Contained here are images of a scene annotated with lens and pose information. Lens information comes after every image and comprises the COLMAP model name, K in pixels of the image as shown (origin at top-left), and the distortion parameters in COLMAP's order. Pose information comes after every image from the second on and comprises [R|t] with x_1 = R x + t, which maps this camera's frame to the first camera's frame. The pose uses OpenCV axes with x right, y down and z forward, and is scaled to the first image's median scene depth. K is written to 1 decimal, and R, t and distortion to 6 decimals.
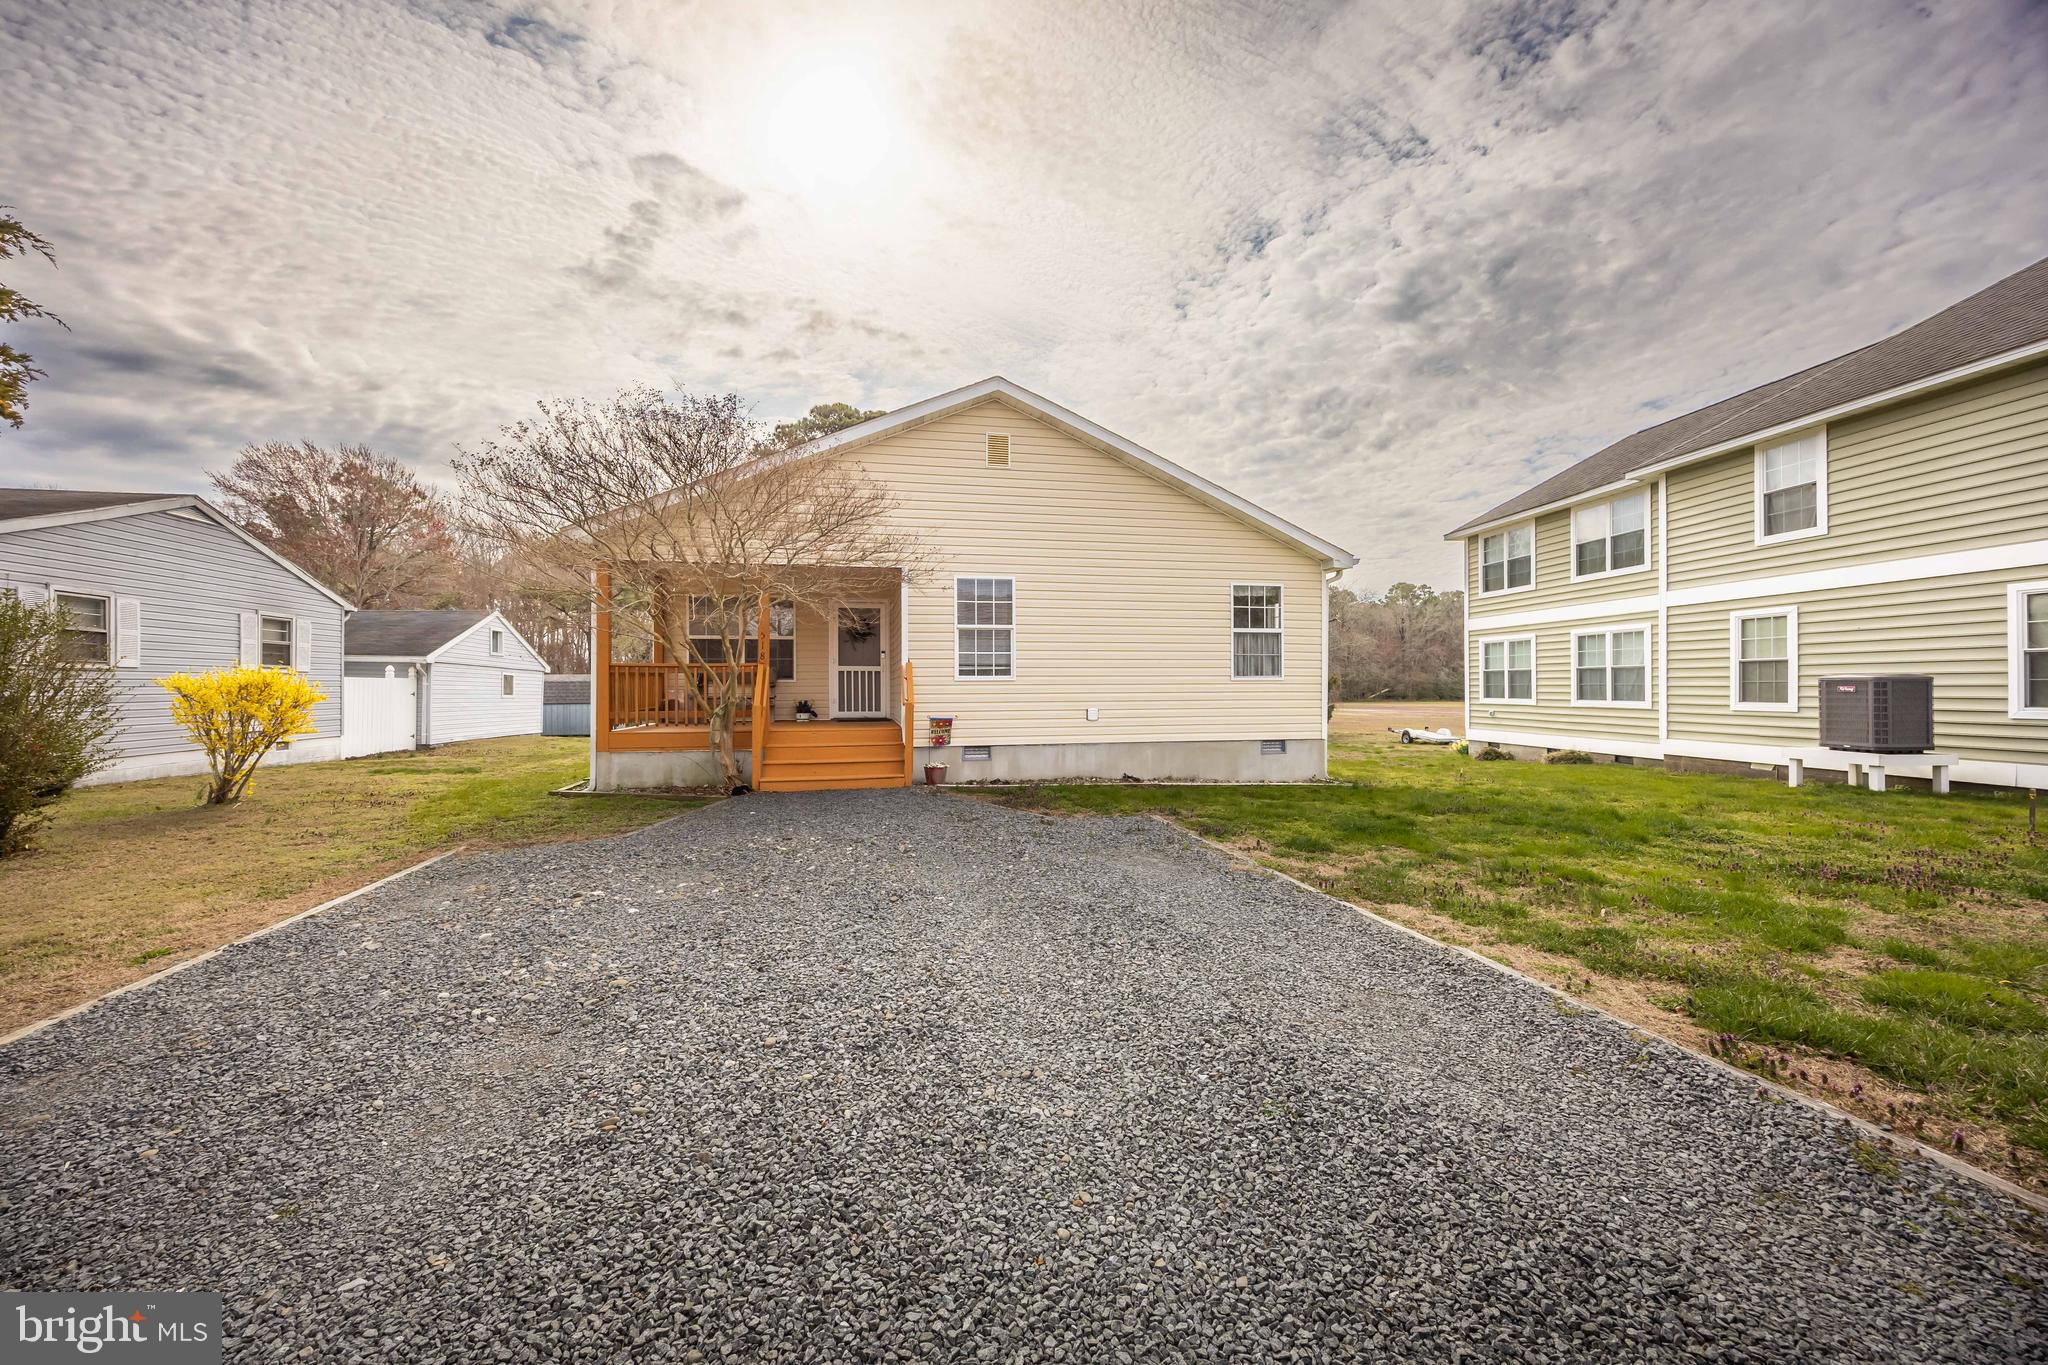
lens RADIAL K [[777.6, 0, 1024.0], [0, 777.6, 682.5], [0, 0, 1]] dist [-0.002041, -0.000202]
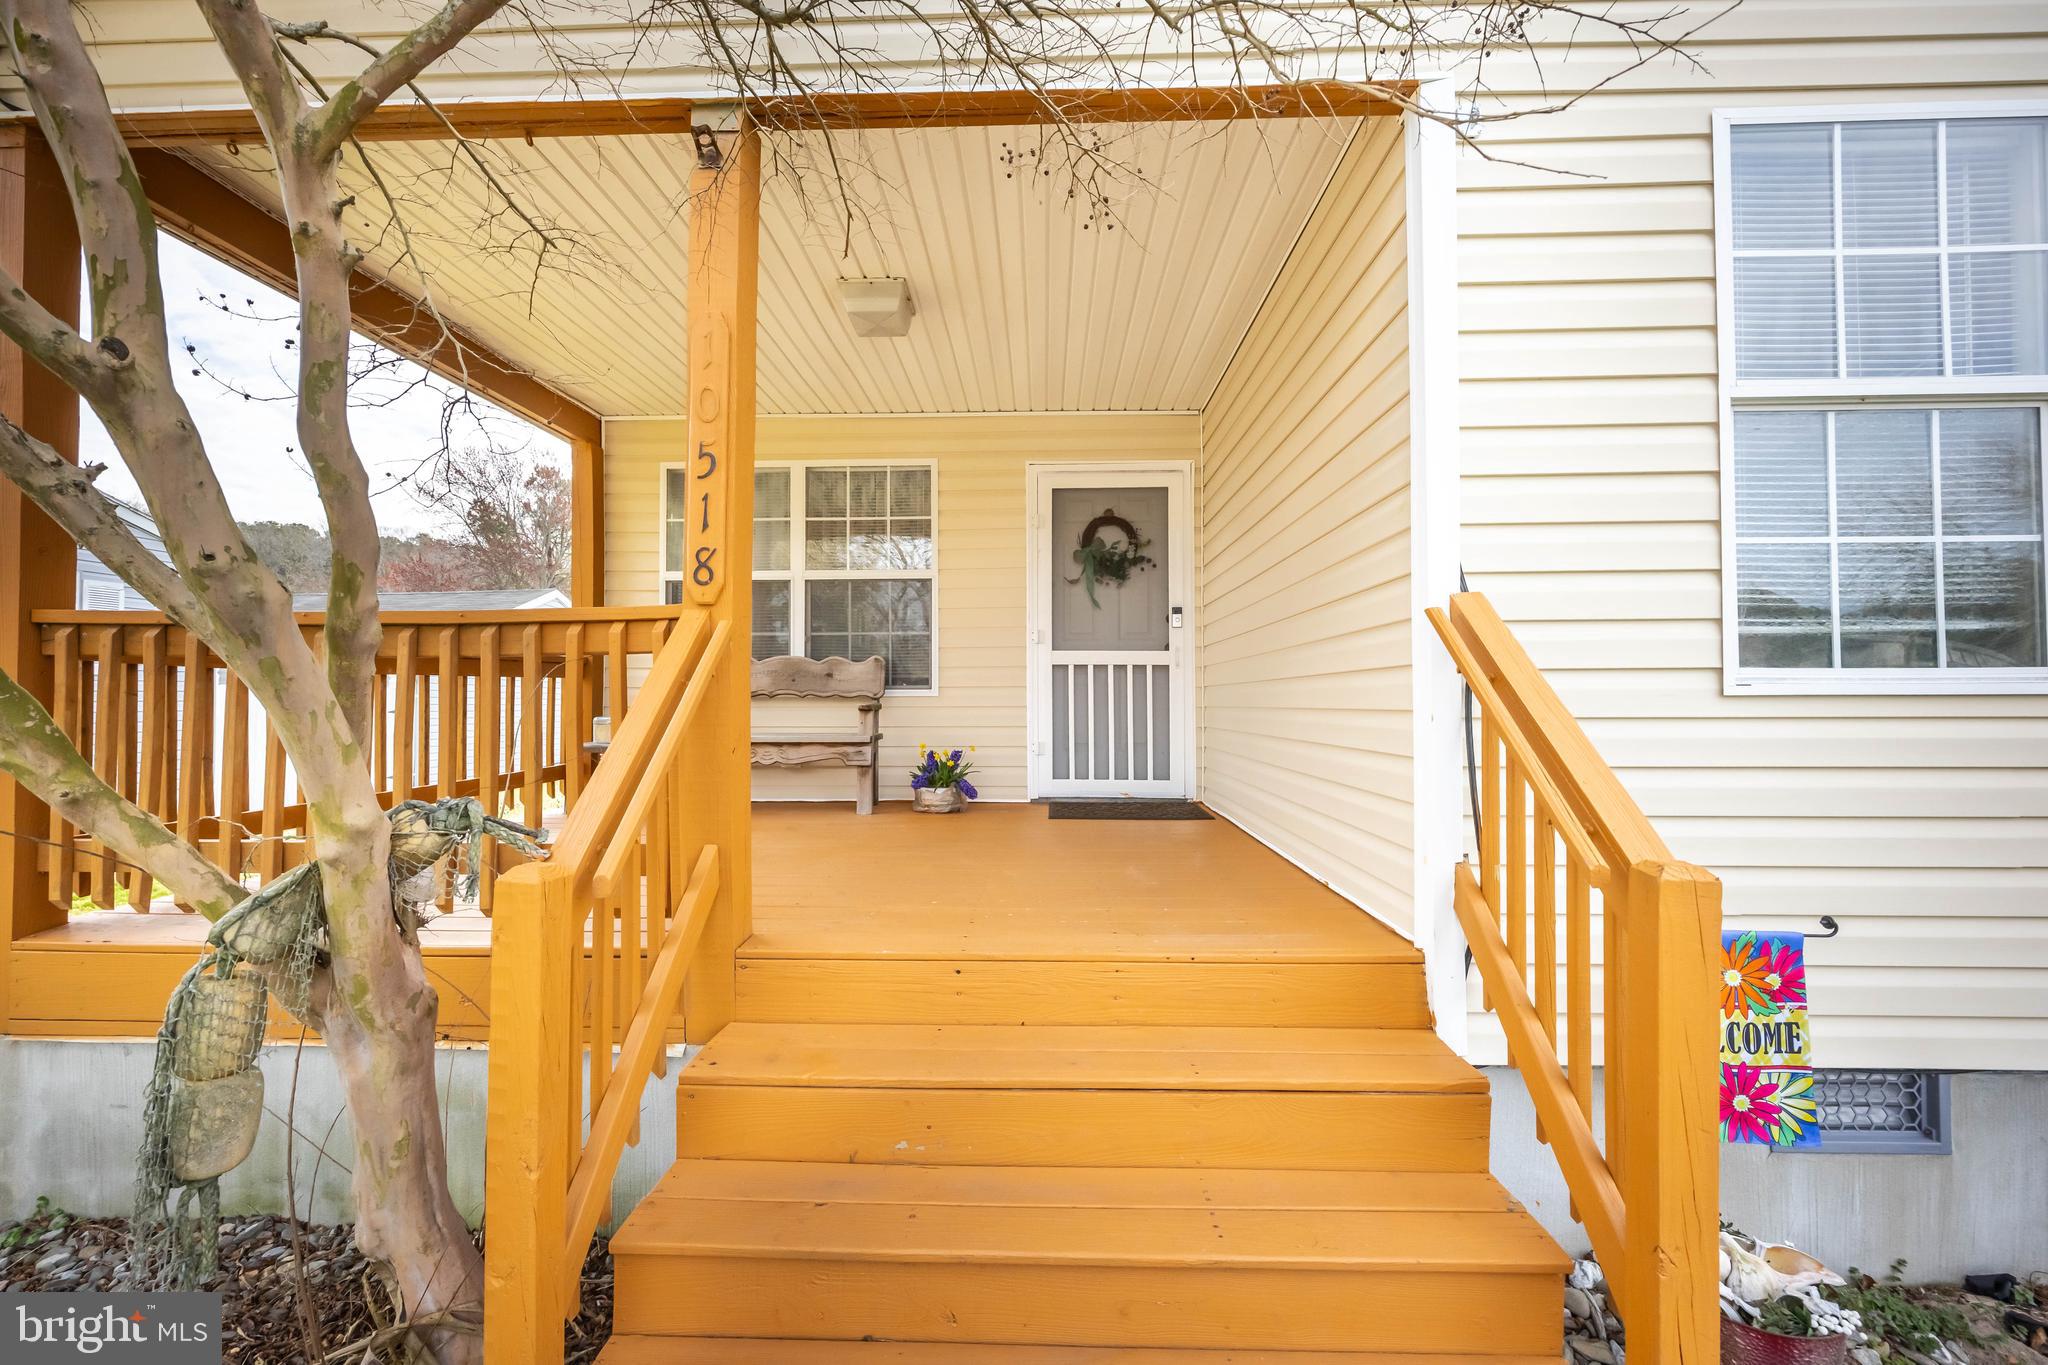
lens RADIAL K [[777.6, 0, 1024.0], [0, 777.6, 682.5], [0, 0, 1]] dist [-0.002041, -0.000202]
pose [[0.971309, -0.002008, -0.237814, -0.173378], [-0.000747, 0.999934, -0.011494, -0.002740], [0.237821, 0.011342, 0.971243, 0.677845]]
